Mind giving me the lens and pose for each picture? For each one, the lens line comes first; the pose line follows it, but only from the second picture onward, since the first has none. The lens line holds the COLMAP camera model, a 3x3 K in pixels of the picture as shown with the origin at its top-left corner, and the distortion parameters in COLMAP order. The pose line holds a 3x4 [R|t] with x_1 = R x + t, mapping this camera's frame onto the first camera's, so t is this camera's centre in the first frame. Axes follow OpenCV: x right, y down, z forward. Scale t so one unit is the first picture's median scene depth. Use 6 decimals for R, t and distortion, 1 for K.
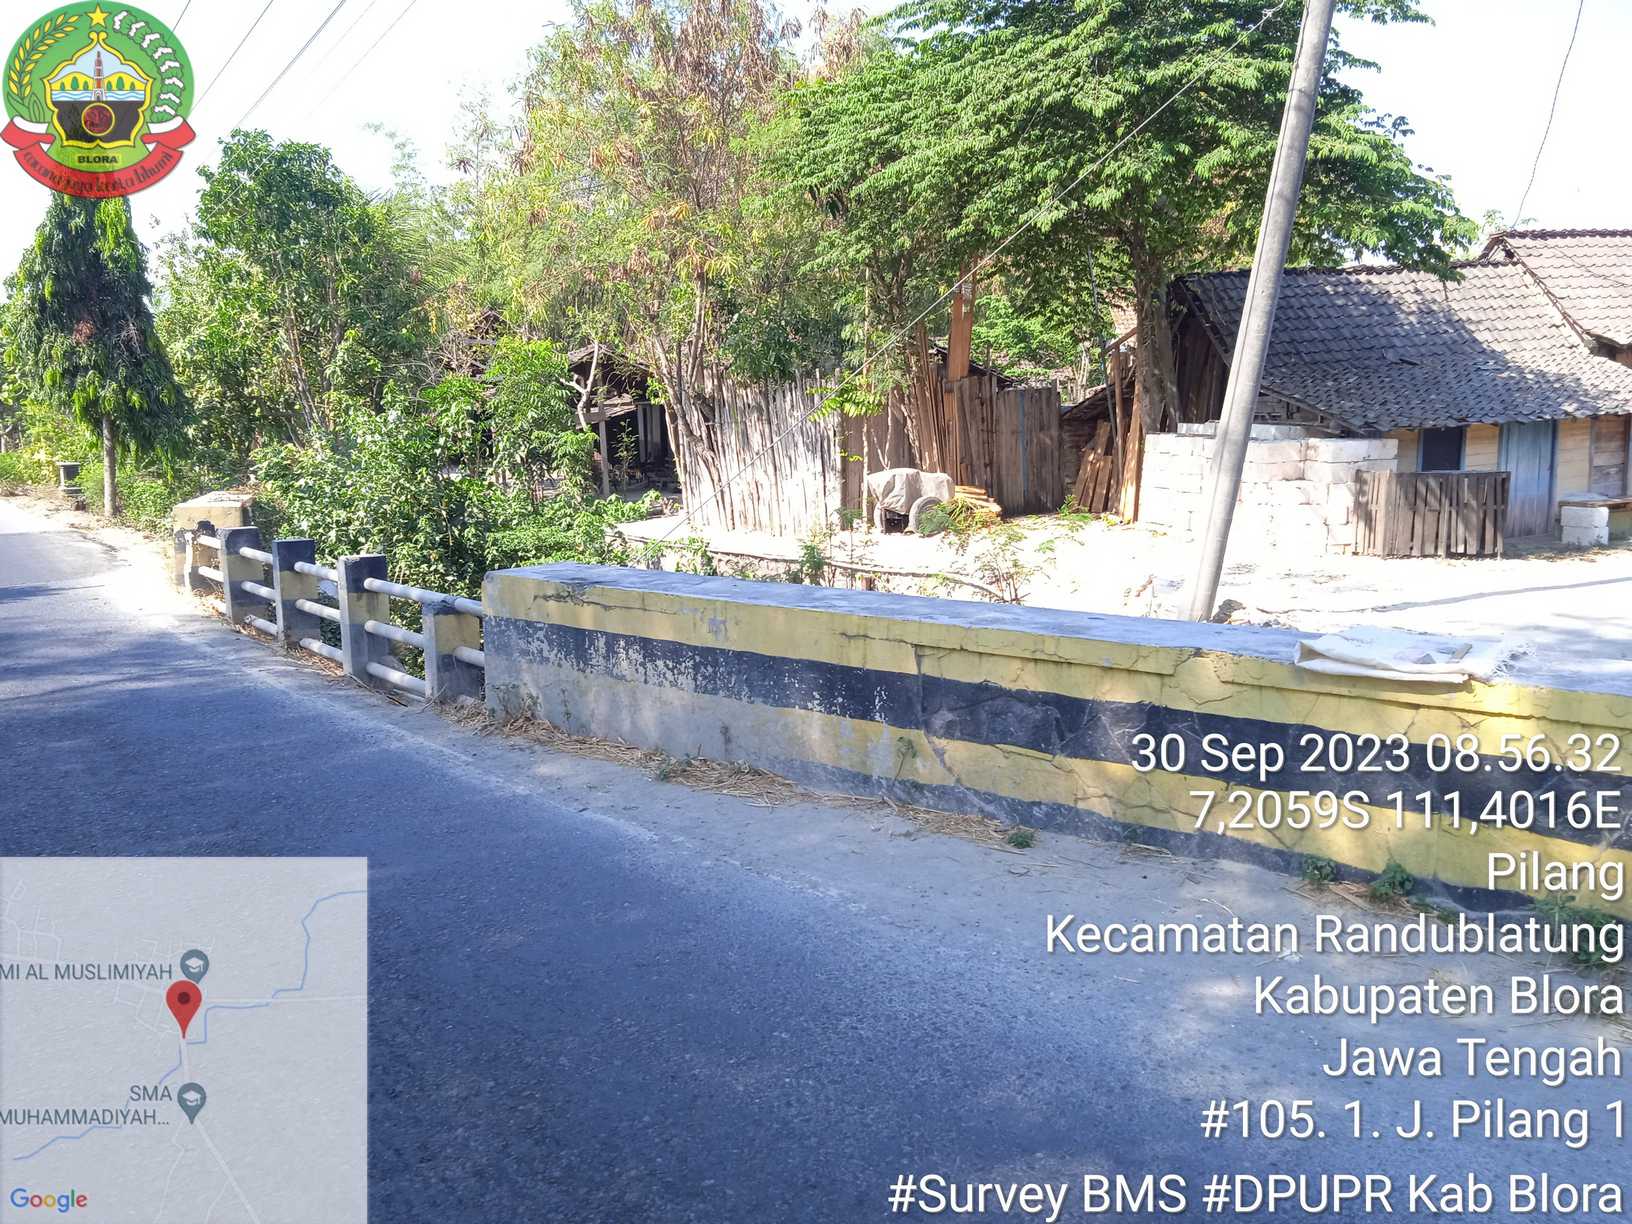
lens RADIAL K [[1344.6, 0, 817.6], [0, 1344.6, 608.2], [0, 0, 1]] dist [0.043024, -0.035686]
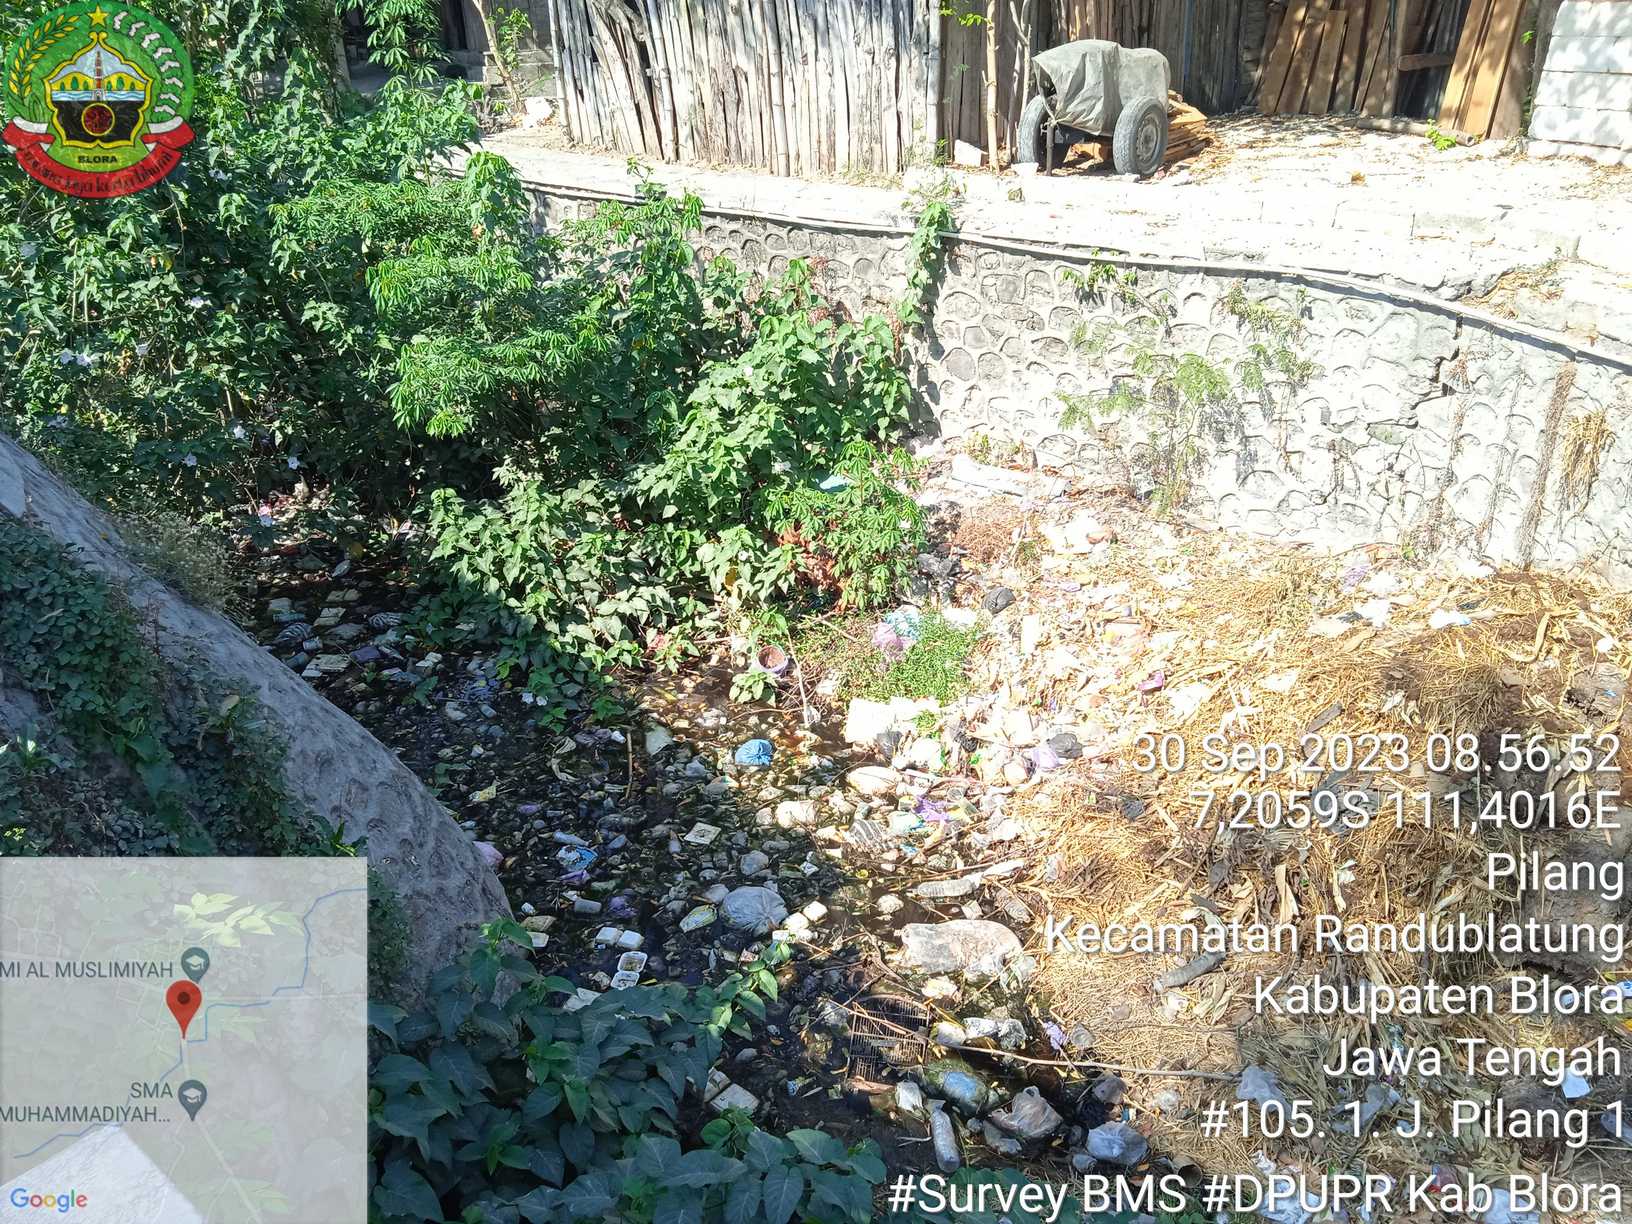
lens RADIAL K [[1344.6, 0, 813.4], [0, 1344.6, 615.8], [0, 0, 1]] dist [0.043024, -0.035686]
pose [[0.965517, -0.112108, 0.234965, -0.182560], [0.034782, 0.949990, 0.310337, -0.057028], [-0.258006, -0.291463, 0.921131, 0.461295]]
